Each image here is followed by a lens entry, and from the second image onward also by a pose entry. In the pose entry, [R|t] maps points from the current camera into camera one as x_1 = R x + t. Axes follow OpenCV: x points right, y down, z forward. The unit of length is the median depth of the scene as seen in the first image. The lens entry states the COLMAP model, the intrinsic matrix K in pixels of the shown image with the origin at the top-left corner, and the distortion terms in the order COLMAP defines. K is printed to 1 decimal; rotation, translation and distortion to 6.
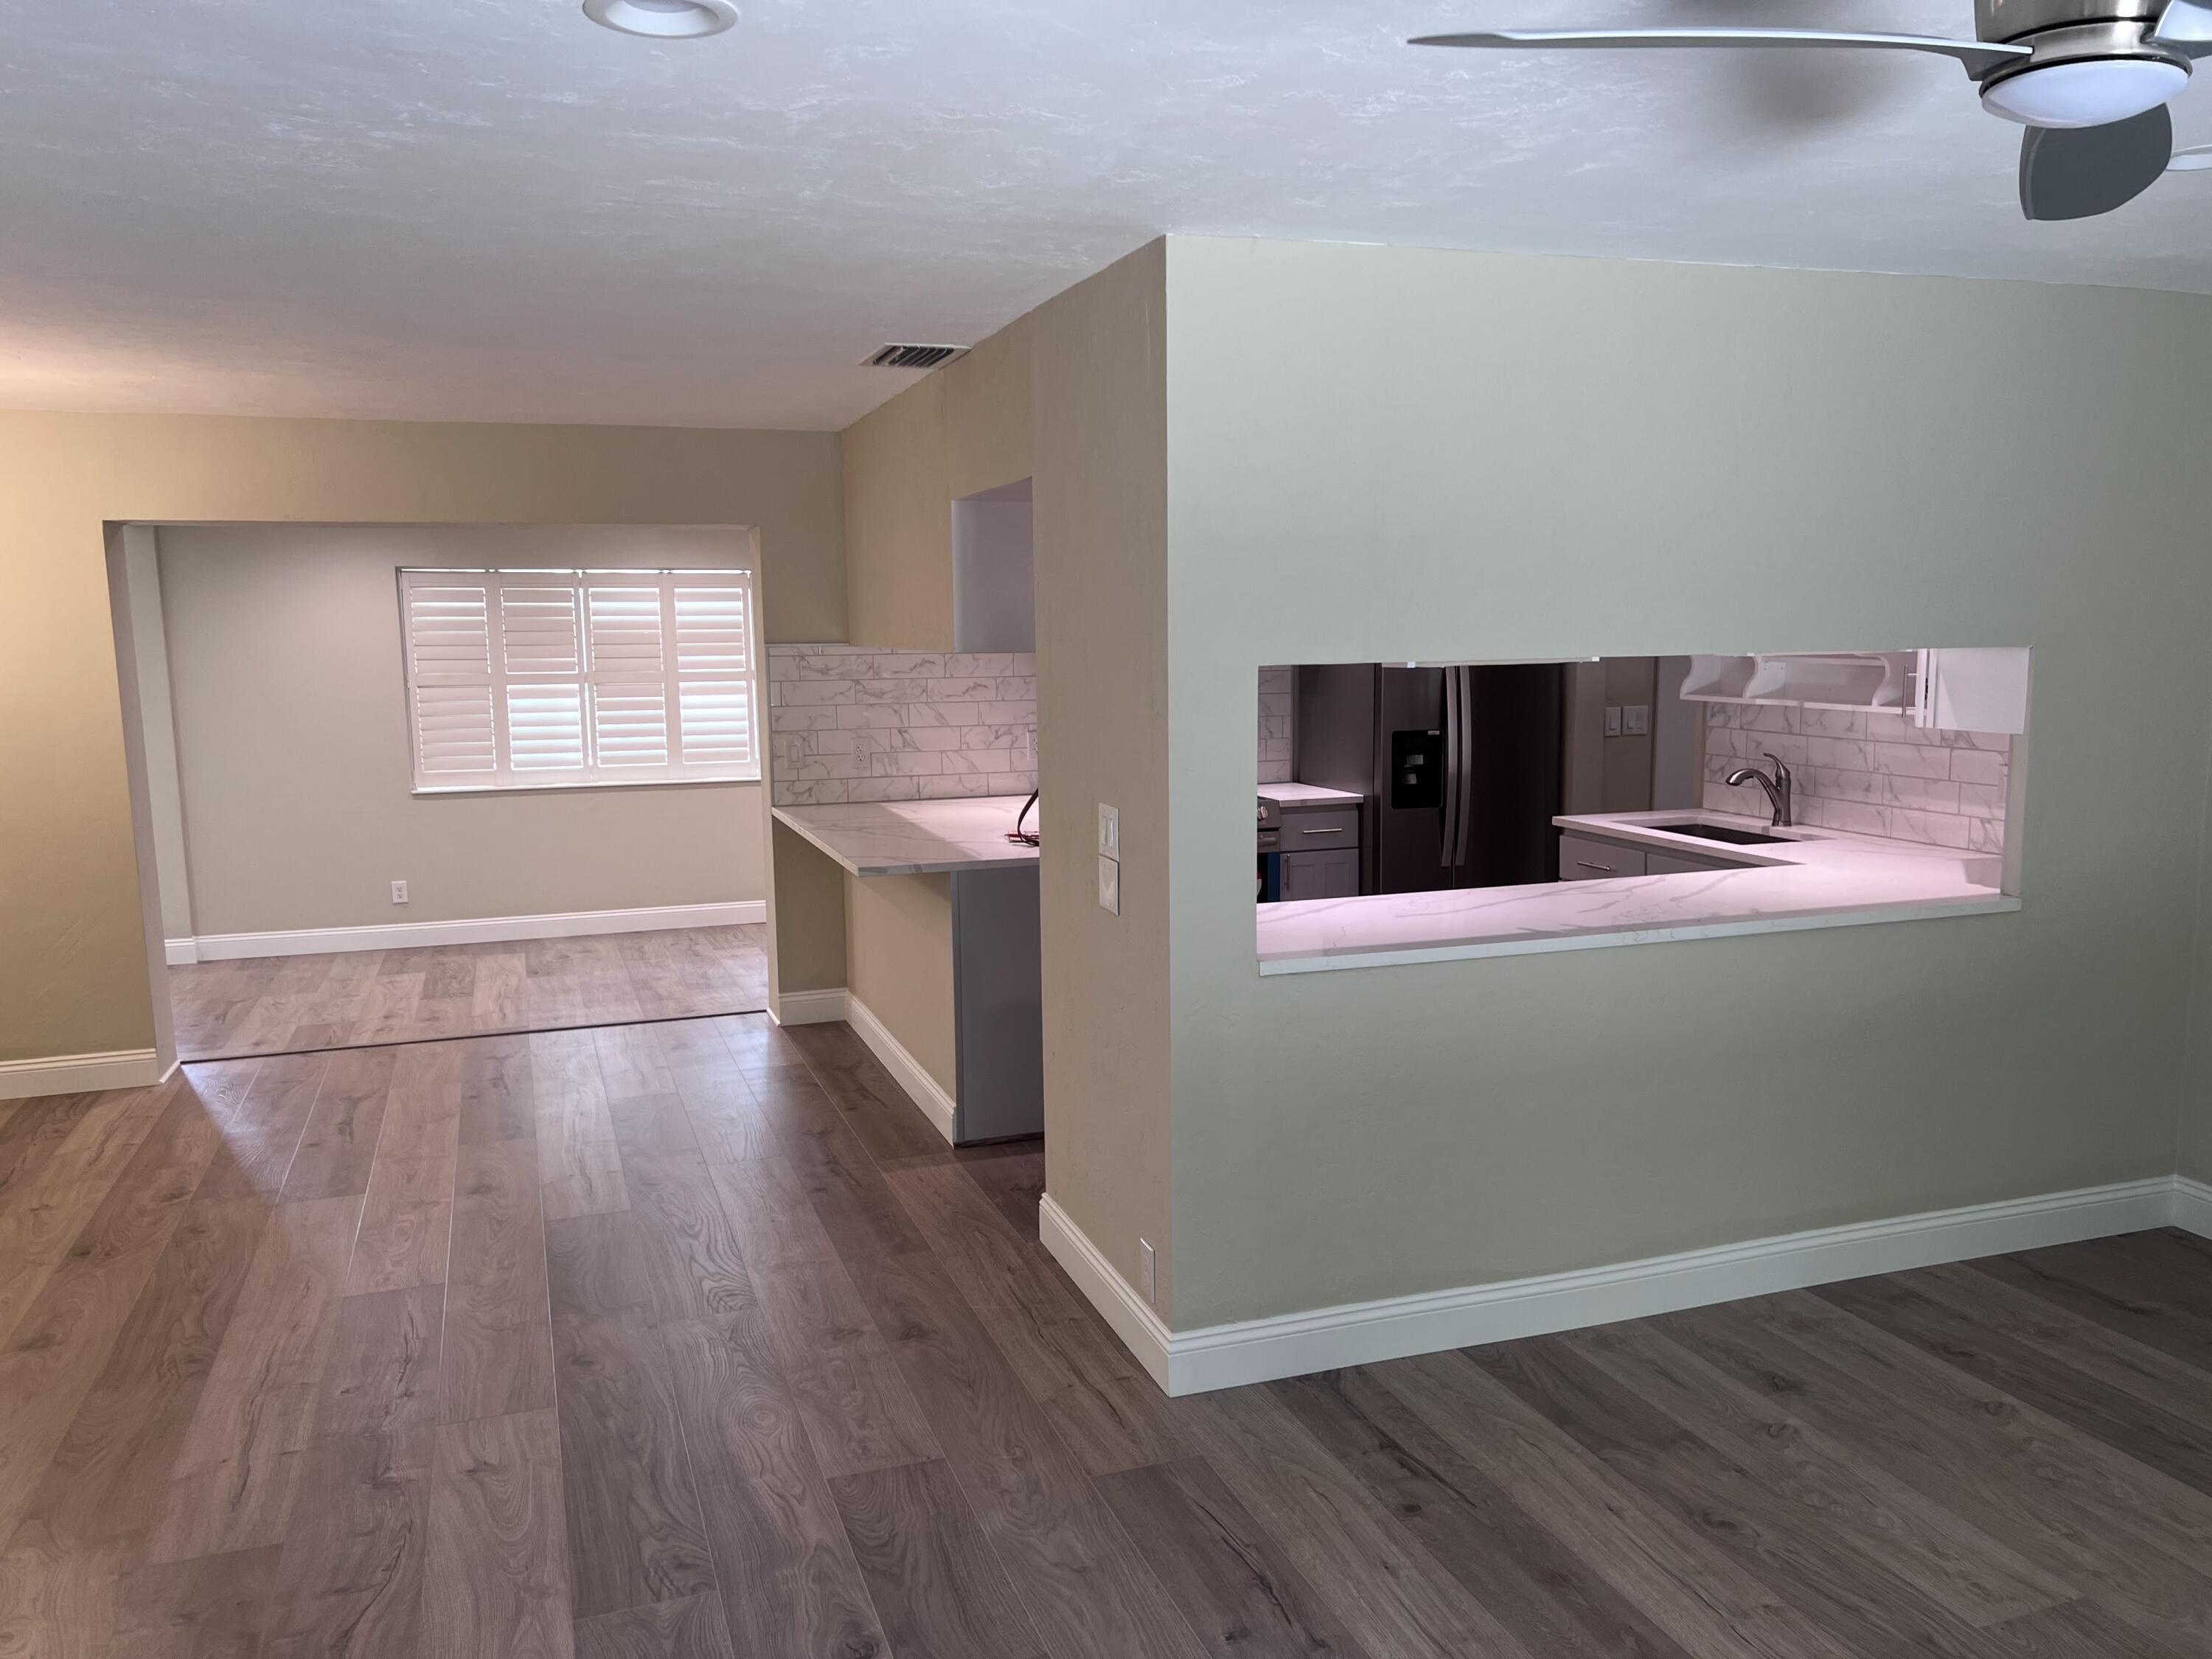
lens RADIAL K [[1683.1, 0, 1114.1], [0, 1683.1, 844.6], [0, 0, 1]] dist [0.080967, -0.087151]
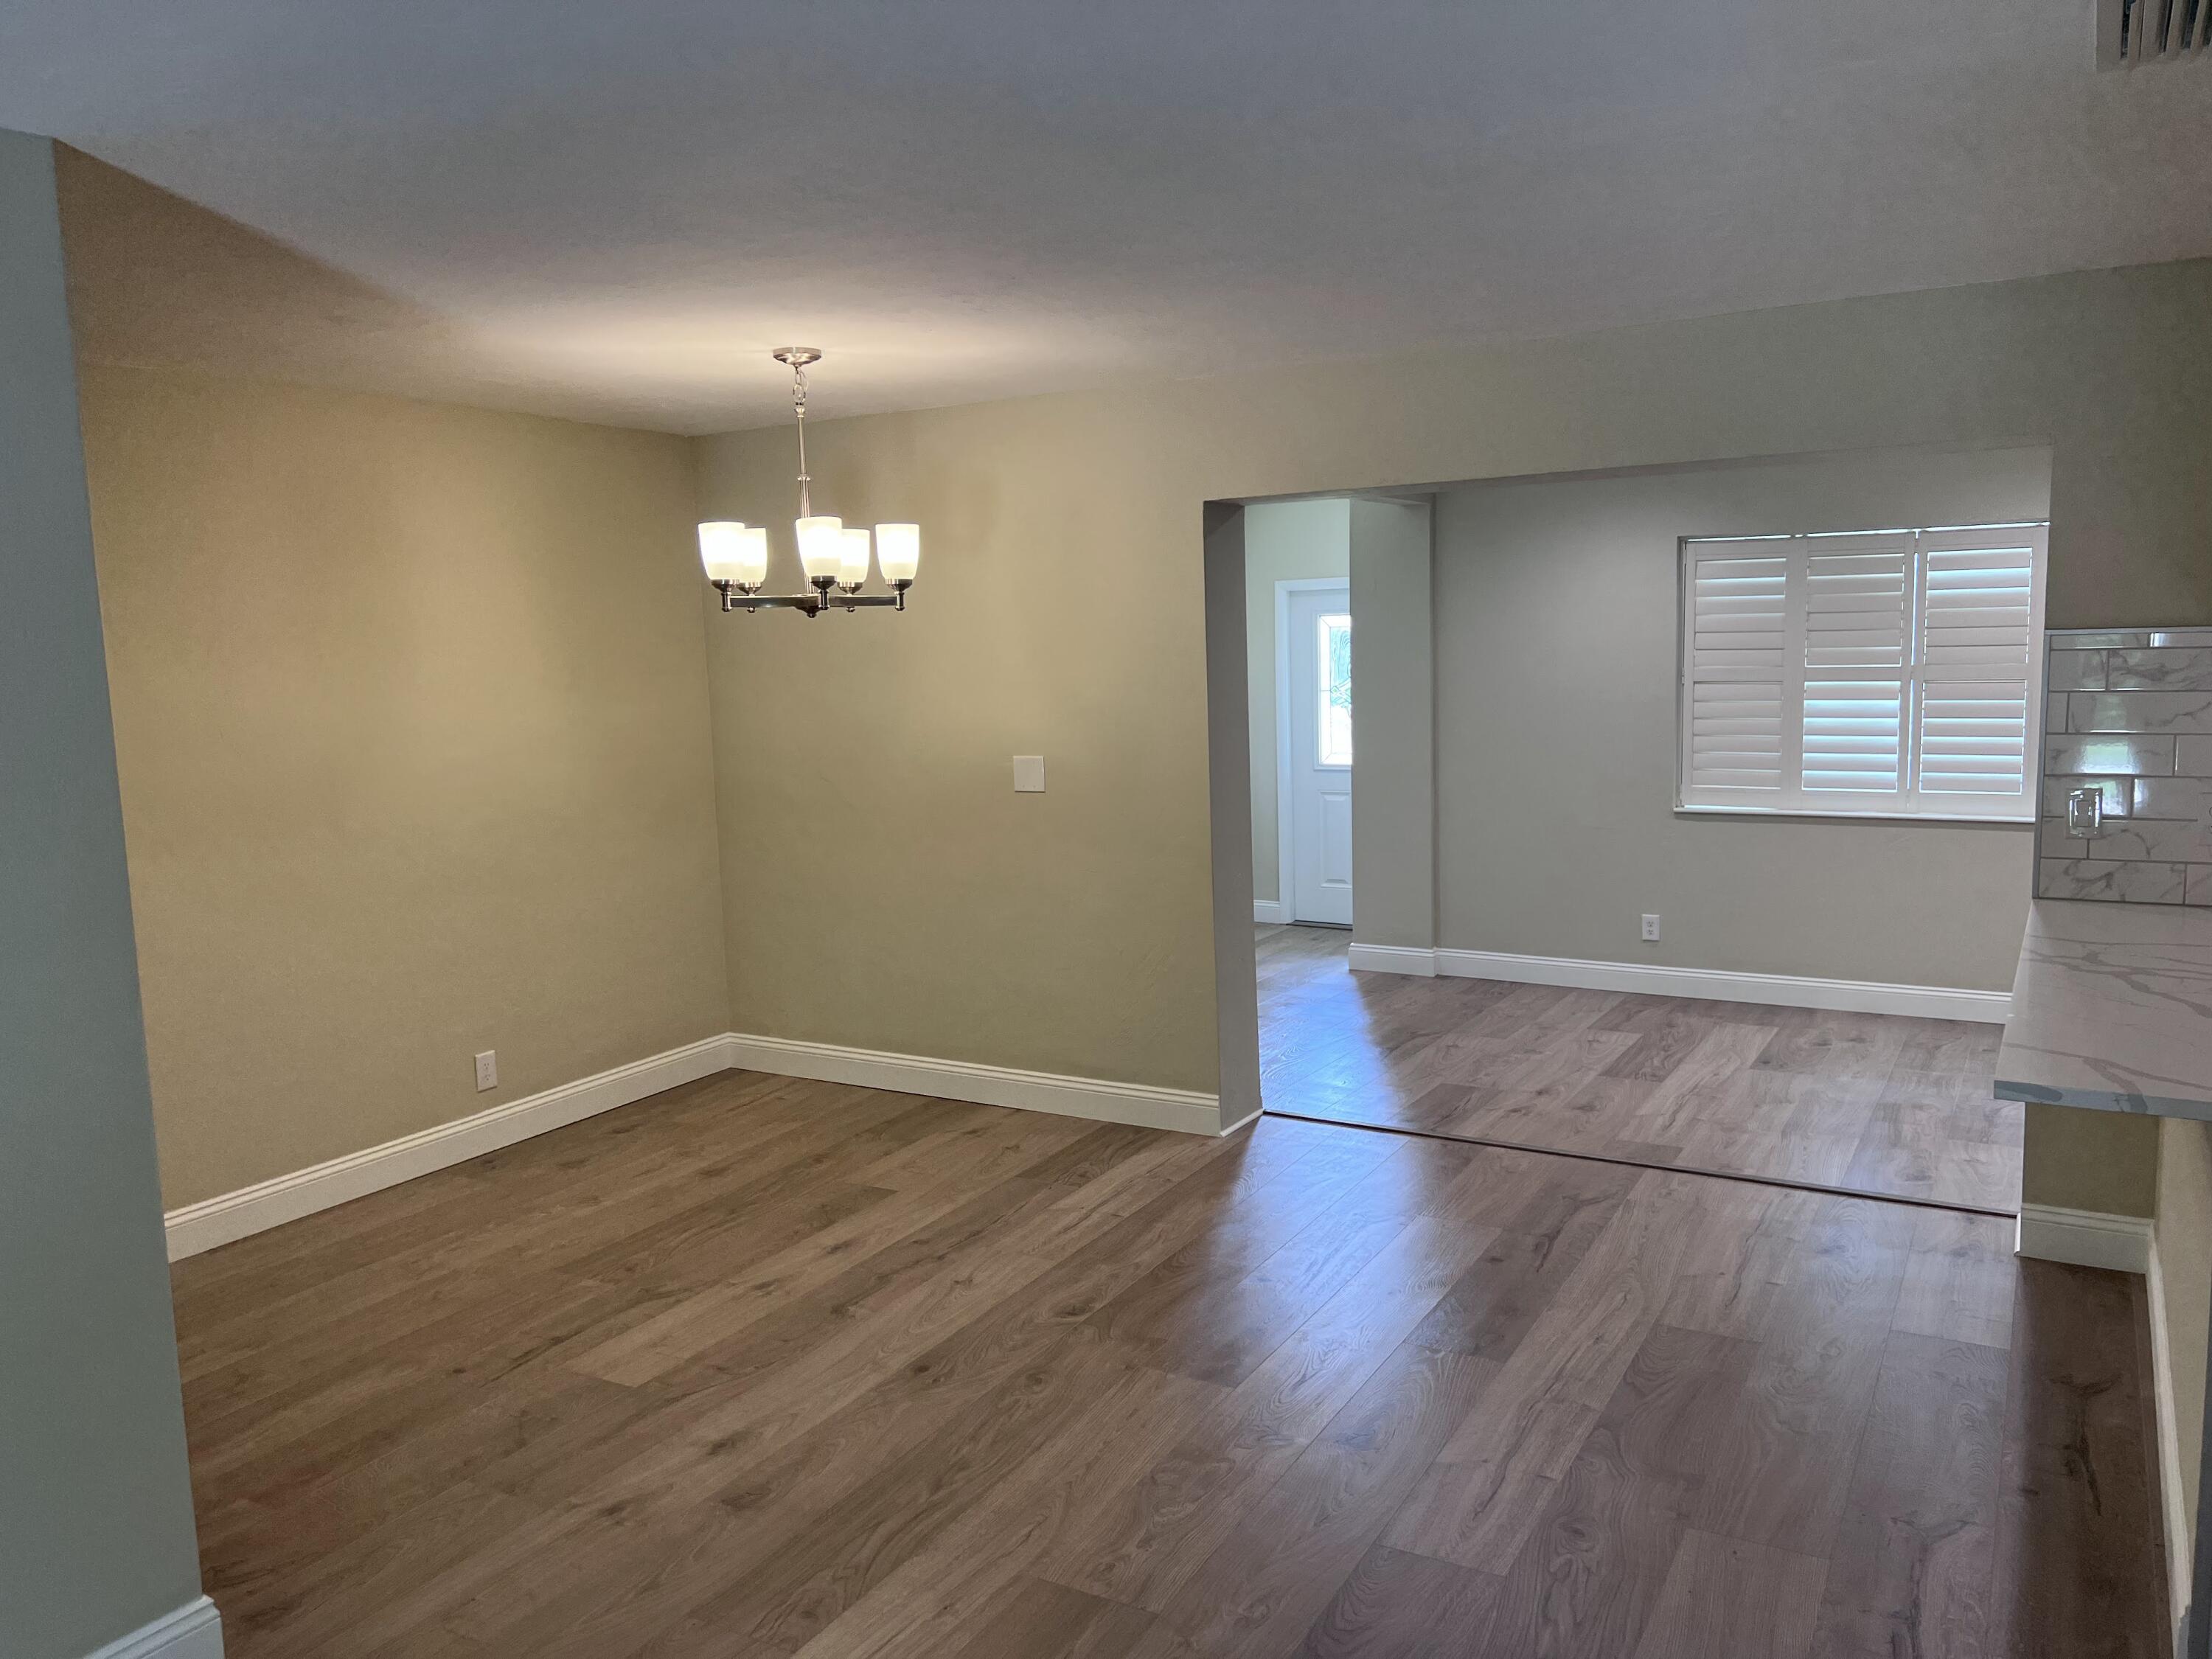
lens RADIAL K [[1683.1, 0, 1095.9], [0, 1683.1, 833.0], [0, 0, 1]] dist [0.080967, -0.087151]
pose [[0.651847, 0.087371, -0.753301, 0.037672], [-0.083786, 0.995557, 0.042967, -0.042925], [0.753708, 0.035108, 0.656271, 0.336518]]
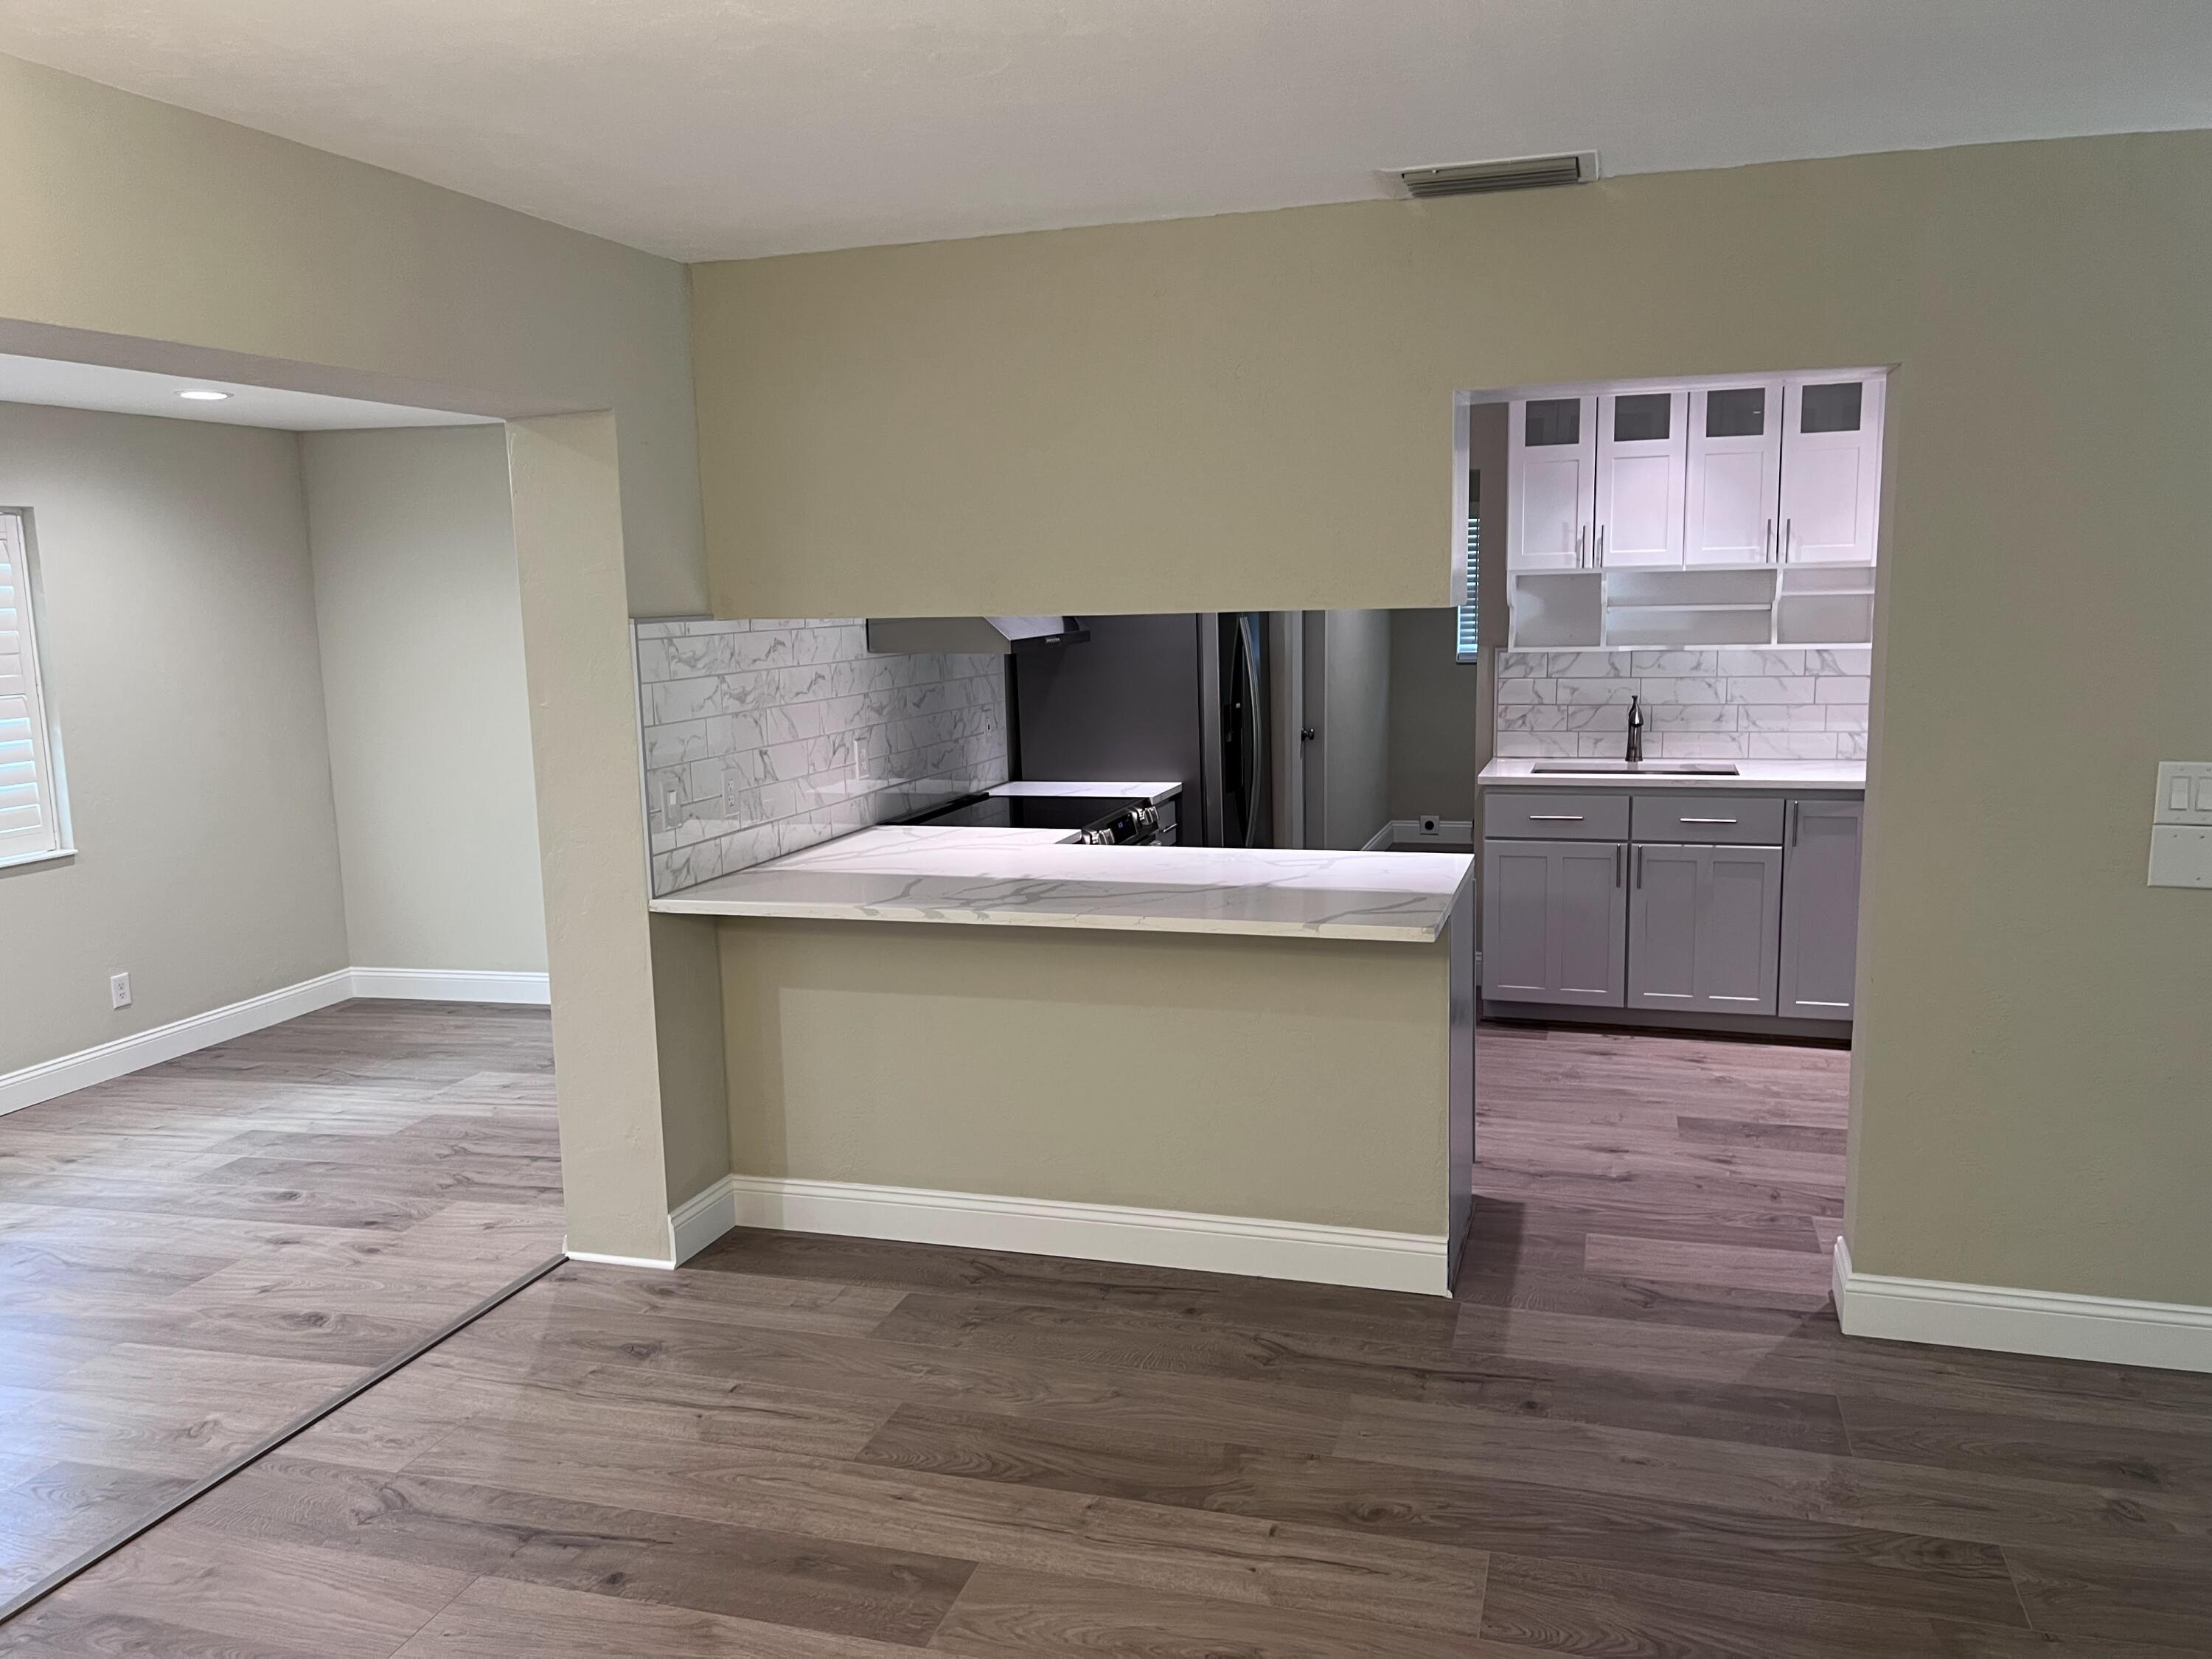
lens RADIAL K [[1683.1, 0, 1122.4], [0, 1683.1, 839.3], [0, 0, 1]] dist [0.080967, -0.087151]
pose [[0.585955, -0.123317, 0.800906, -0.561021], [0.124336, 0.990331, 0.061517, -0.057390], [-0.800748, 0.063536, 0.595622, 0.512266]]
